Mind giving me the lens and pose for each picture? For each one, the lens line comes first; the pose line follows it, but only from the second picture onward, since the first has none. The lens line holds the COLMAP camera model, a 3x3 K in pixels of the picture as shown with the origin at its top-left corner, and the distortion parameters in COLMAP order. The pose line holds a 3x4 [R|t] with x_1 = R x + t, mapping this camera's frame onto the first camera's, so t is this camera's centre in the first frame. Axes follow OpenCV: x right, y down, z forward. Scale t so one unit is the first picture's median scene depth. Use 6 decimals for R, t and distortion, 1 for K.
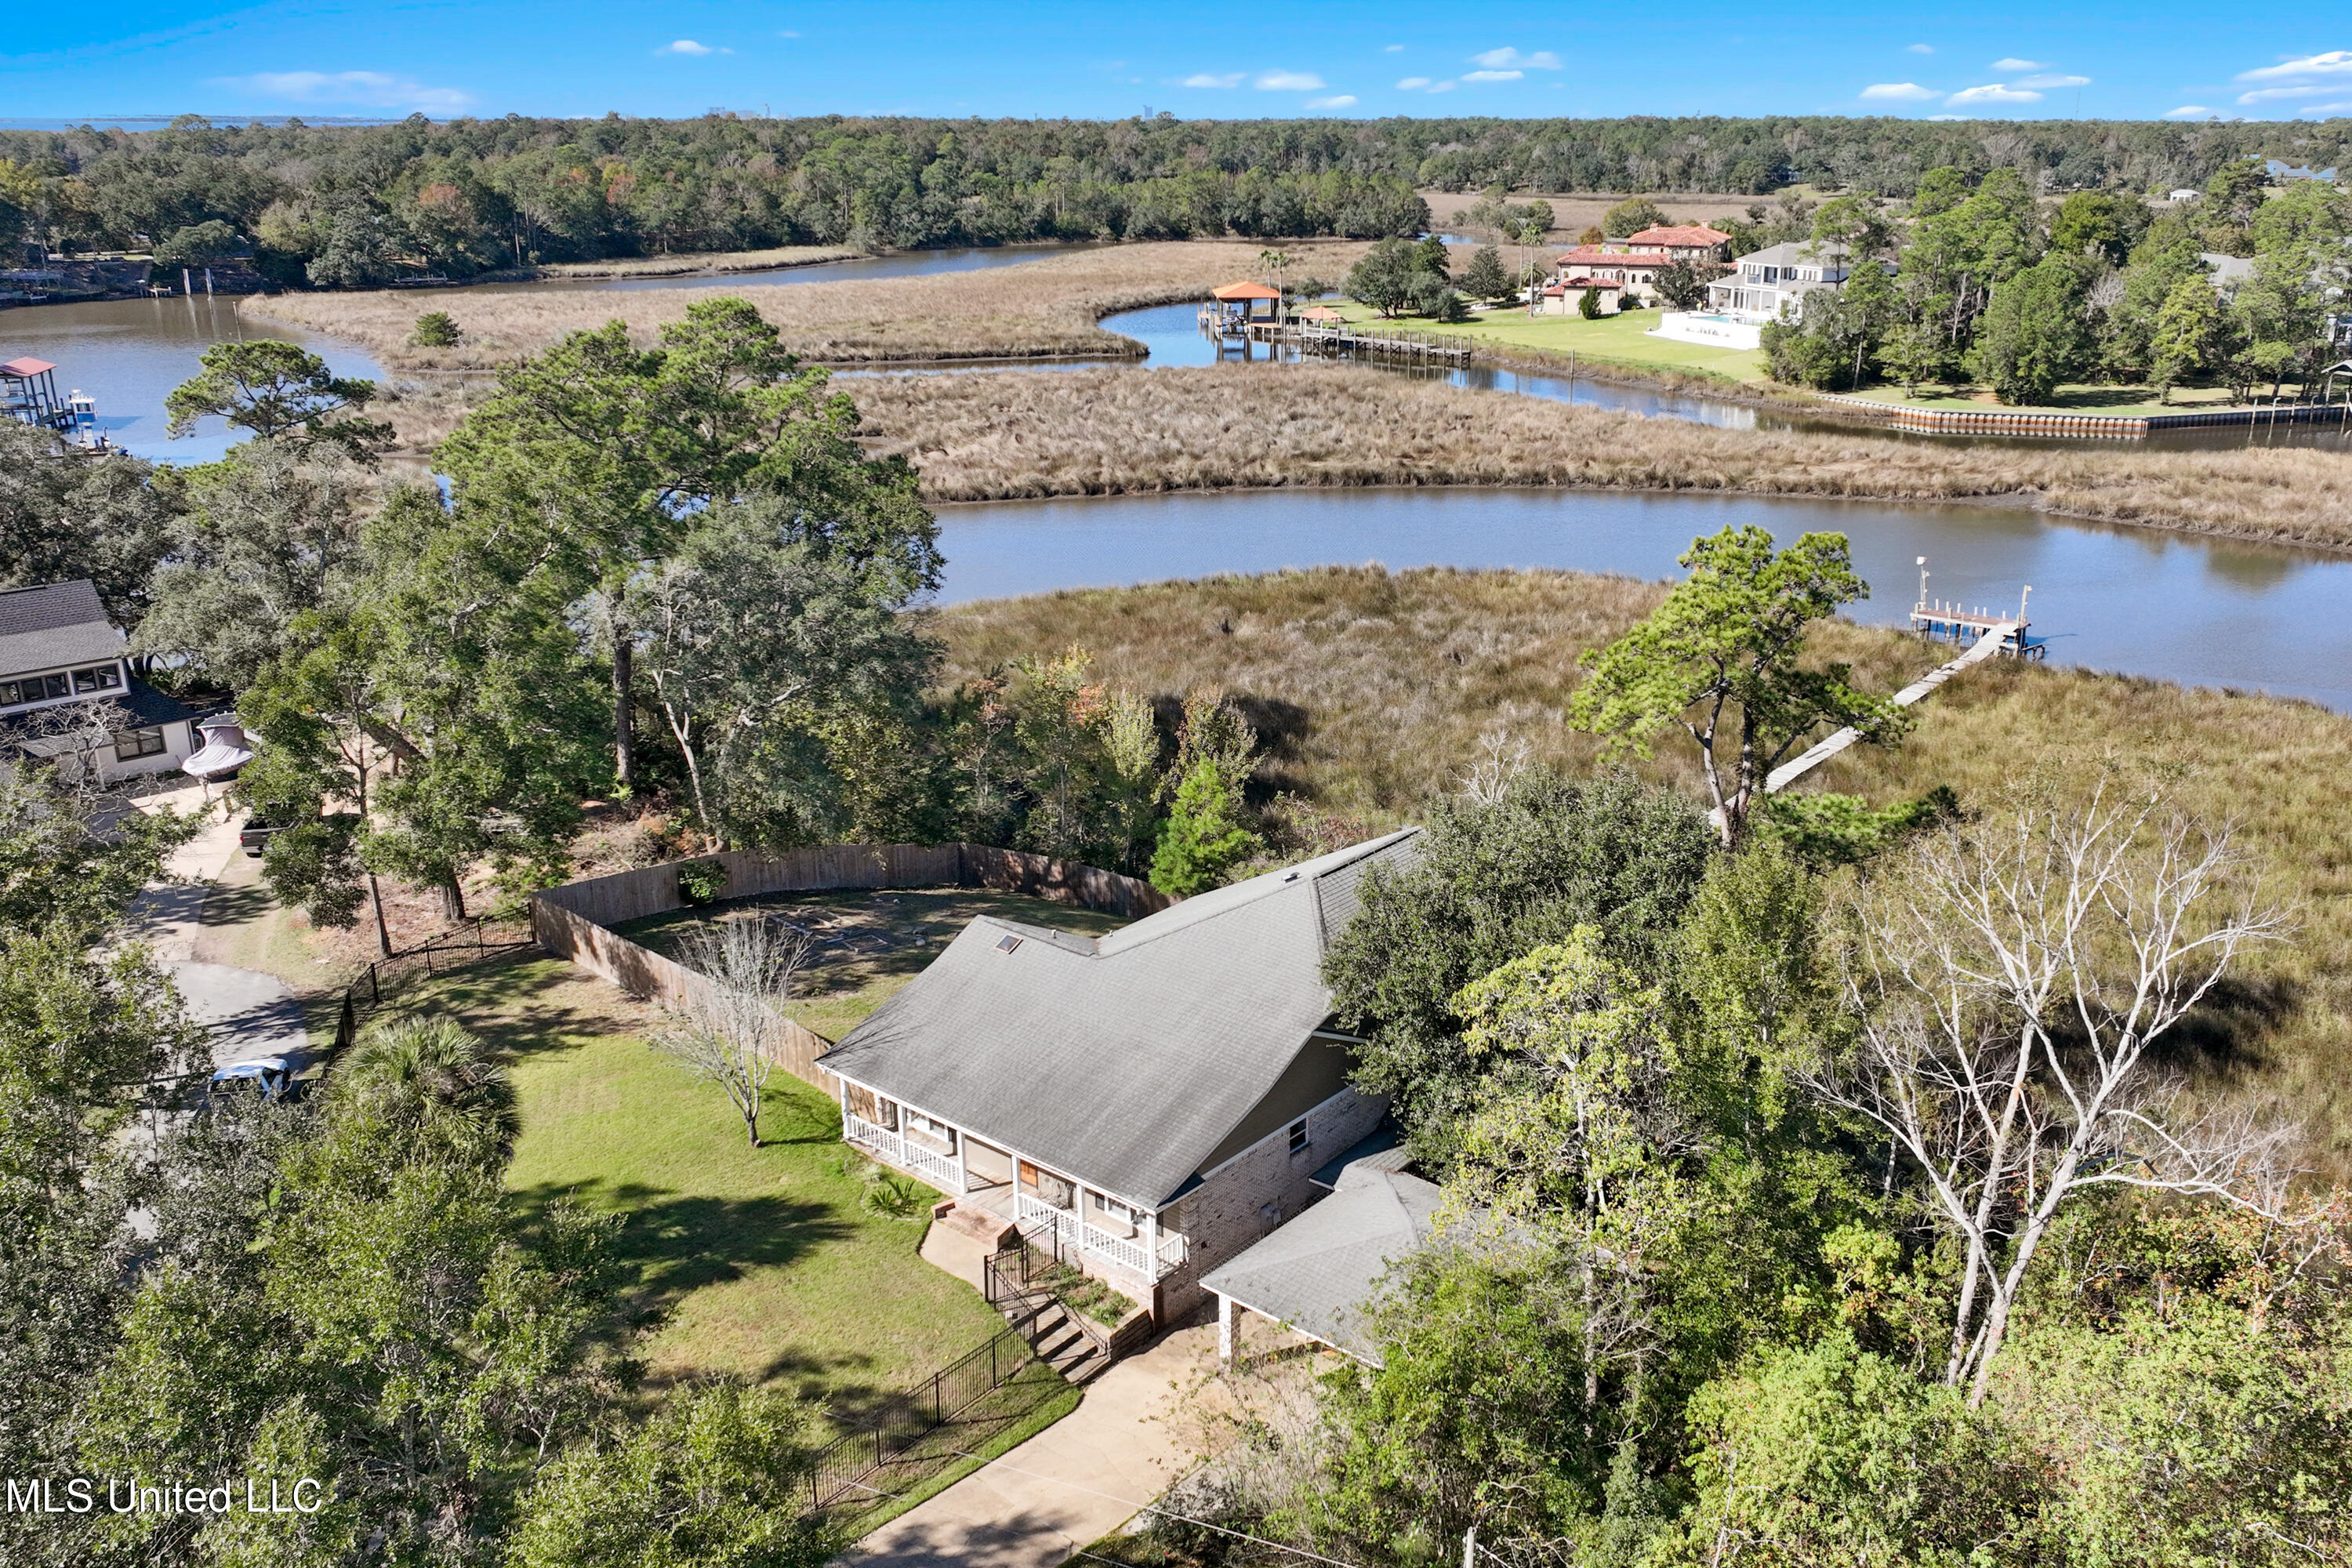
lens RADIAL K [[1961.6, 0, 1176.0], [0, 1961.6, 784.0], [0, 0, 1]] dist [0.005916, 0.001828]
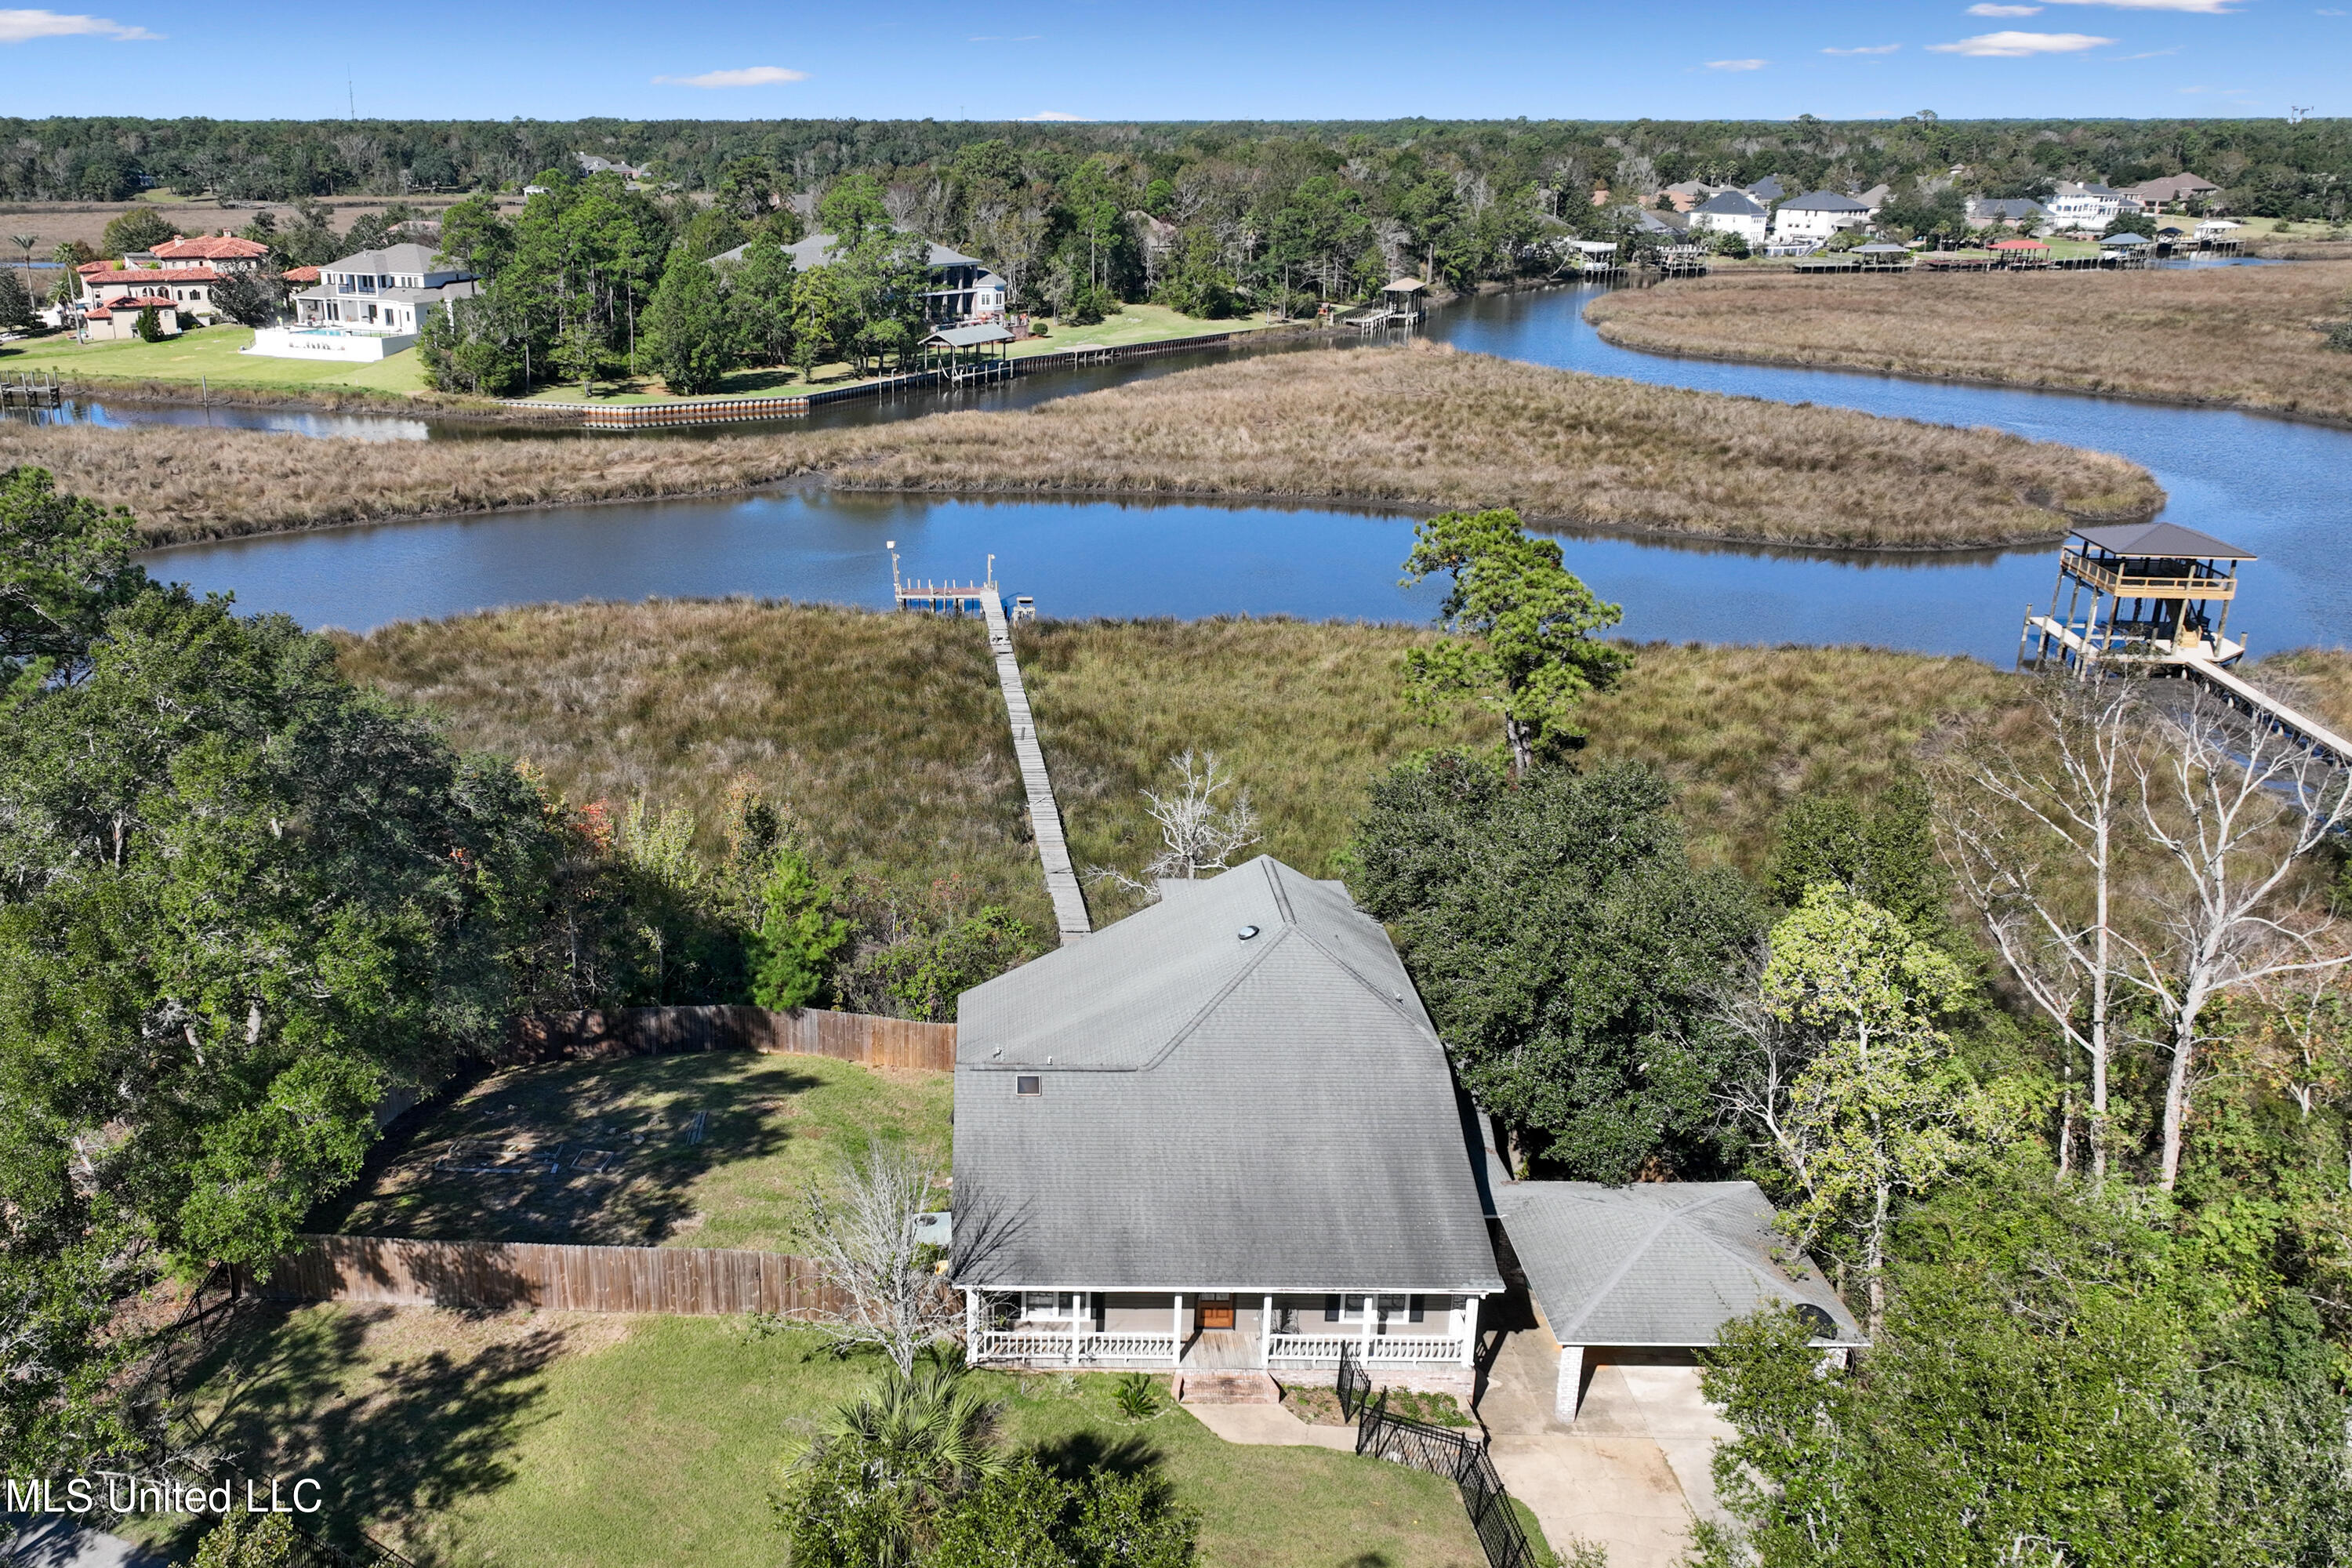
lens RADIAL K [[1991.7, 0, 859.4], [0, 1991.7, 869.4], [0, 0, 1]] dist [-0.000528, 0.008273]
pose [[0.784425, -0.222407, 0.578975, -0.170909], [0.202642, 0.974168, 0.099667, -0.031363], [-0.586186, 0.039144, 0.809230, 0.086677]]
